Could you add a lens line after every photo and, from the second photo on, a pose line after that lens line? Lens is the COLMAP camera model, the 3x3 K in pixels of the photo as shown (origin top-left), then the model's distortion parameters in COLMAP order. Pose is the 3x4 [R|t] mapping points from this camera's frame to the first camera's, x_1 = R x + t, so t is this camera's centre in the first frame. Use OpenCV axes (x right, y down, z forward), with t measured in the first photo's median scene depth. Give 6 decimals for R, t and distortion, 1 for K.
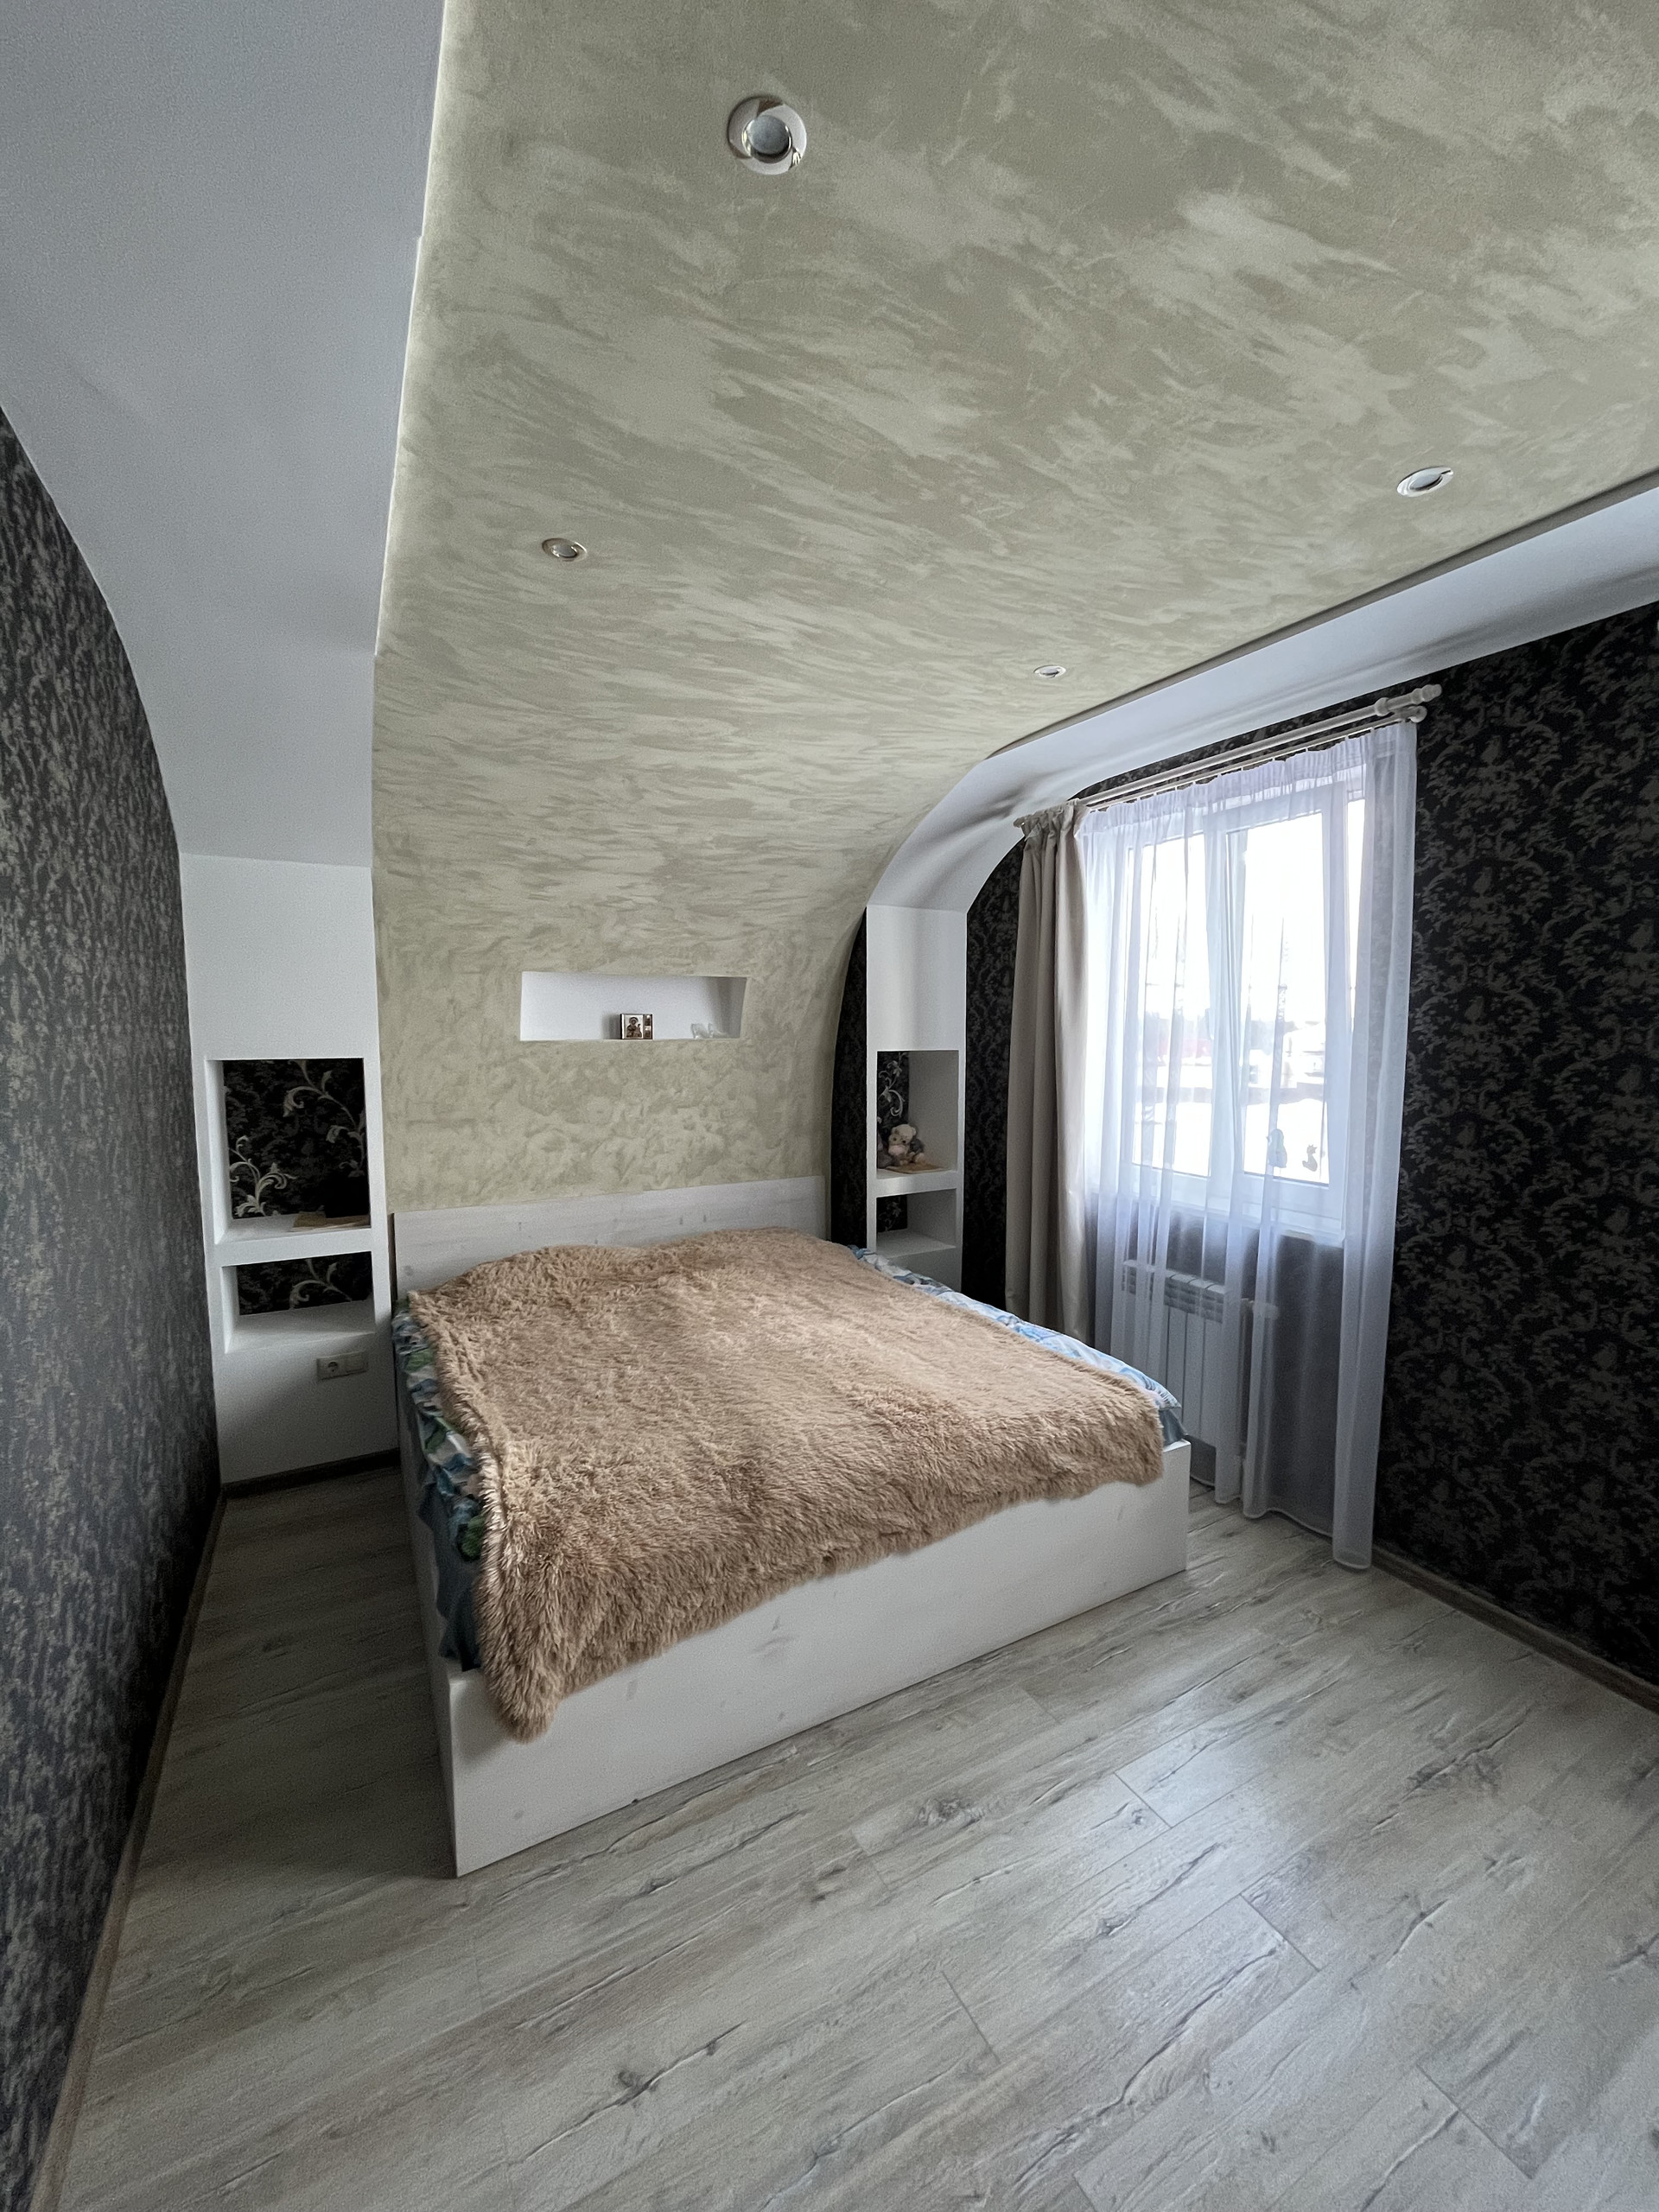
lens RADIAL K [[893.9, 0, 835.2], [0, 893.9, 1106.0], [0, 0, 1]] dist [-0.000099, -0.000112]
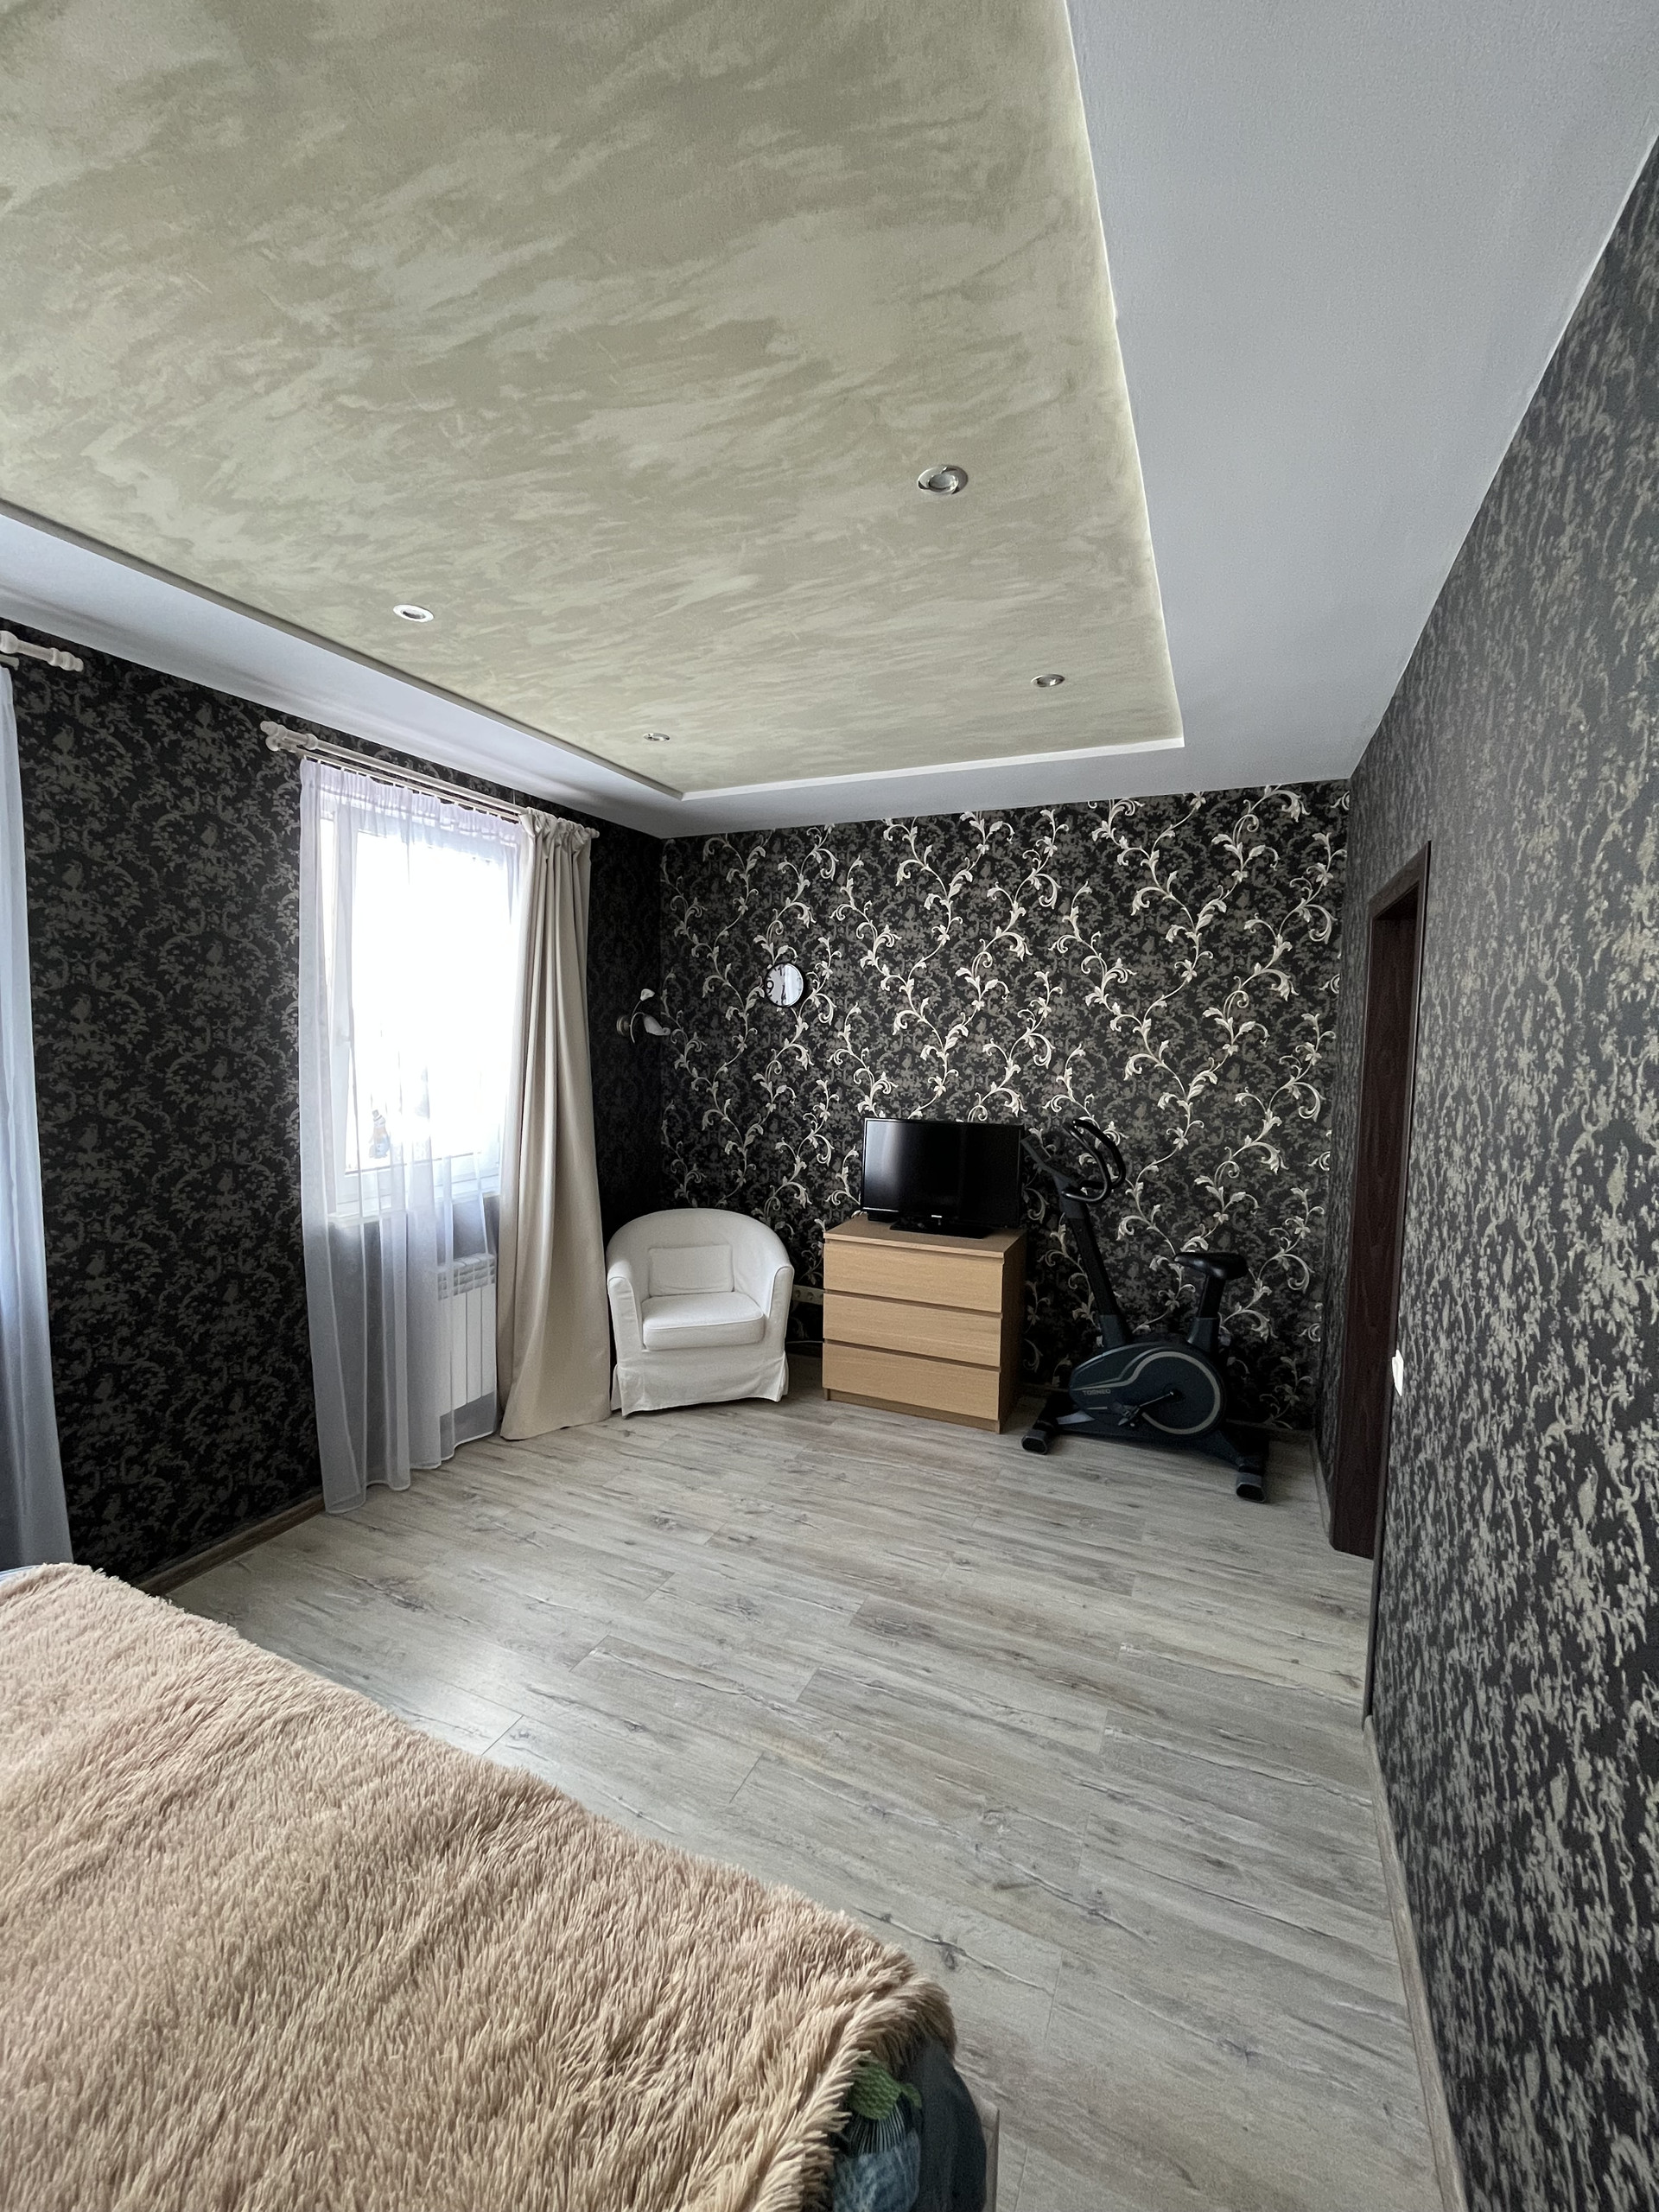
lens RADIAL K [[893.9, 0, 833.7], [0, 893.9, 1106.6], [0, 0, 1]] dist [-0.000099, -0.000112]
pose [[-0.598055, -0.076949, 0.797753, -0.928776], [0.058408, 0.988549, 0.139140, -0.150875], [-0.799324, 0.129809, -0.586712, 1.575817]]
